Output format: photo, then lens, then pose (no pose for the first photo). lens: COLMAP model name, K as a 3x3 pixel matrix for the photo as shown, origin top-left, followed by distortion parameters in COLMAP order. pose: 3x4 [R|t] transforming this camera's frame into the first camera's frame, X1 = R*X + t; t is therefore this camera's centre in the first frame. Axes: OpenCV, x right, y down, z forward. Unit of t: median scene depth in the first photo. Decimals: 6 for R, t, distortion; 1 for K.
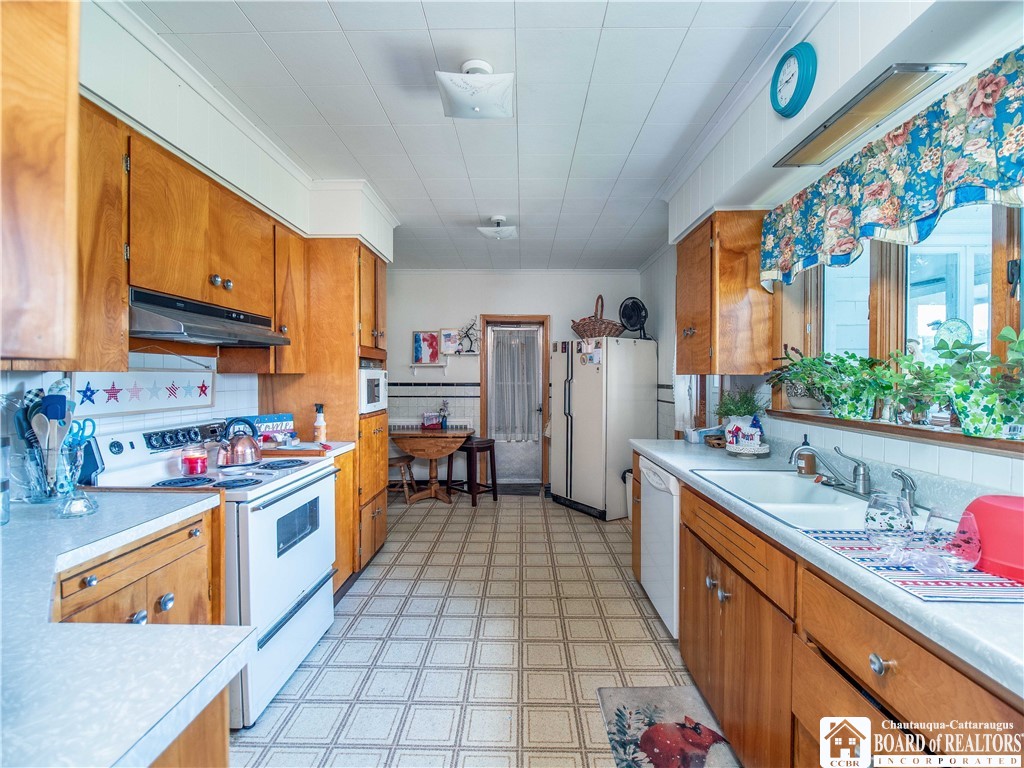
lens RADIAL K [[465.2, 0, 514.2], [0, 465.2, 381.8], [0, 0, 1]] dist [-0.005231, -0.000584]
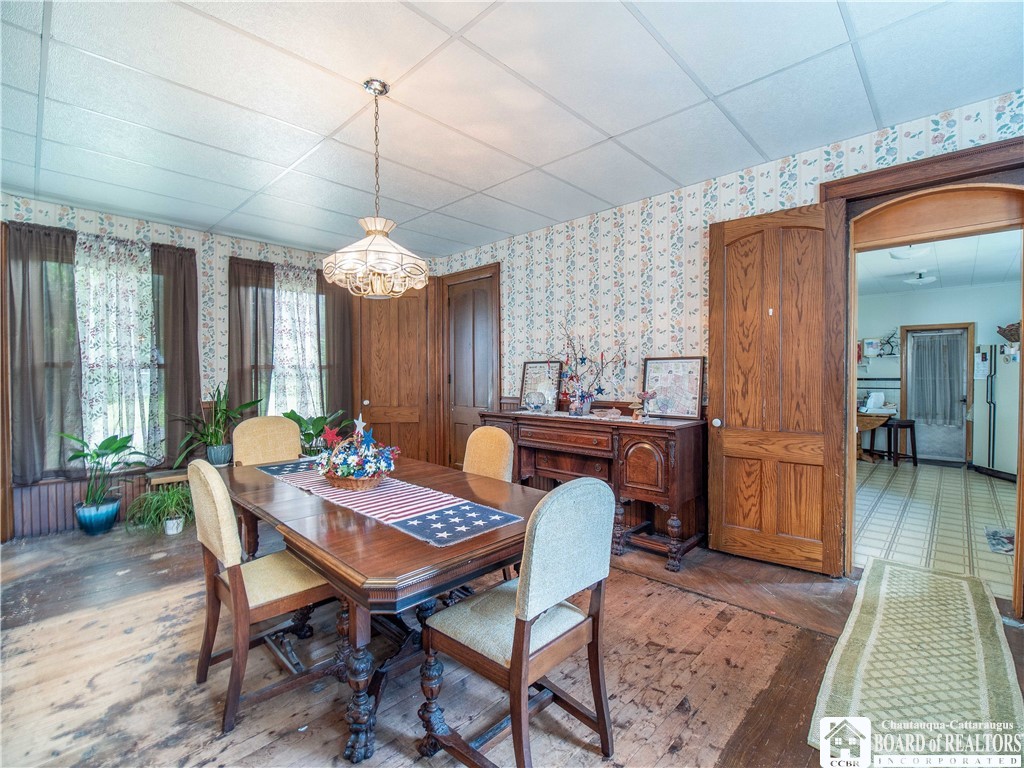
lens RADIAL K [[465.2, 0, 516.6], [0, 465.2, 378.6], [0, 0, 1]] dist [-0.005231, -0.000584]
pose [[0.735493, 0.001848, -0.677529, 0.017774], [-0.002673, 0.999996, -0.000174, 0.007663], [0.677527, 0.001939, 0.735496, -0.749917]]
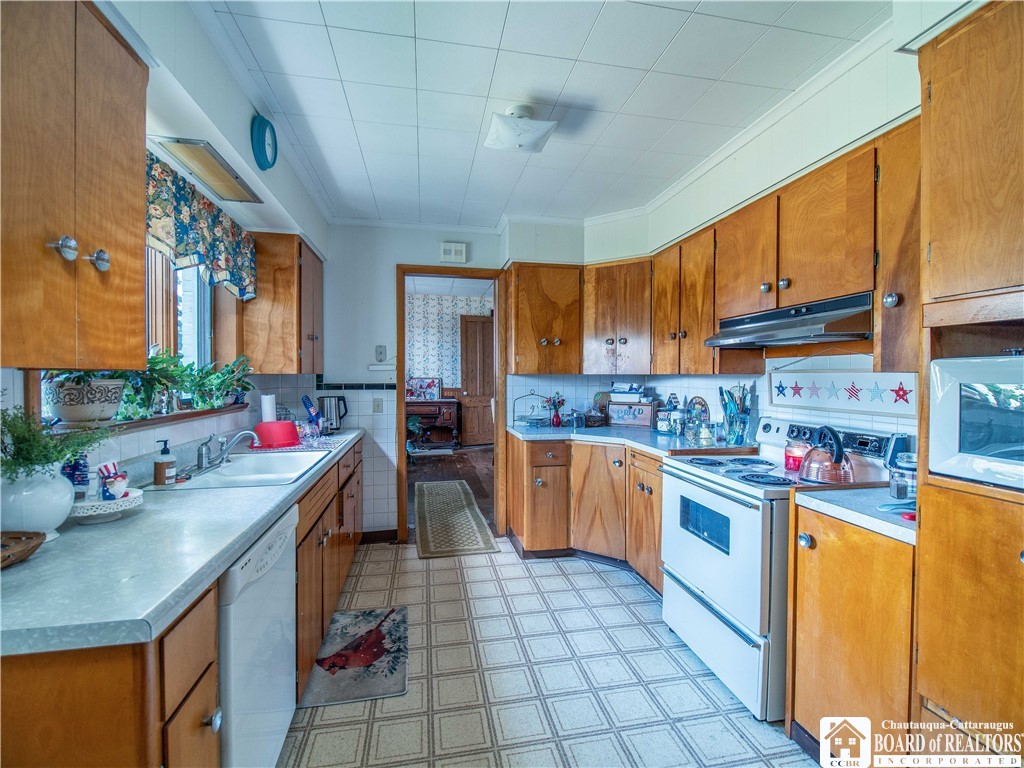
lens RADIAL K [[465.2, 0, 516.0], [0, 465.2, 381.4], [0, 0, 1]] dist [-0.005231, -0.000584]
pose [[-0.977433, -0.000632, -0.211243, 0.142782], [-0.005409, 0.999743, 0.022036, -0.020459], [0.211175, 0.022681, -0.977185, 1.801795]]
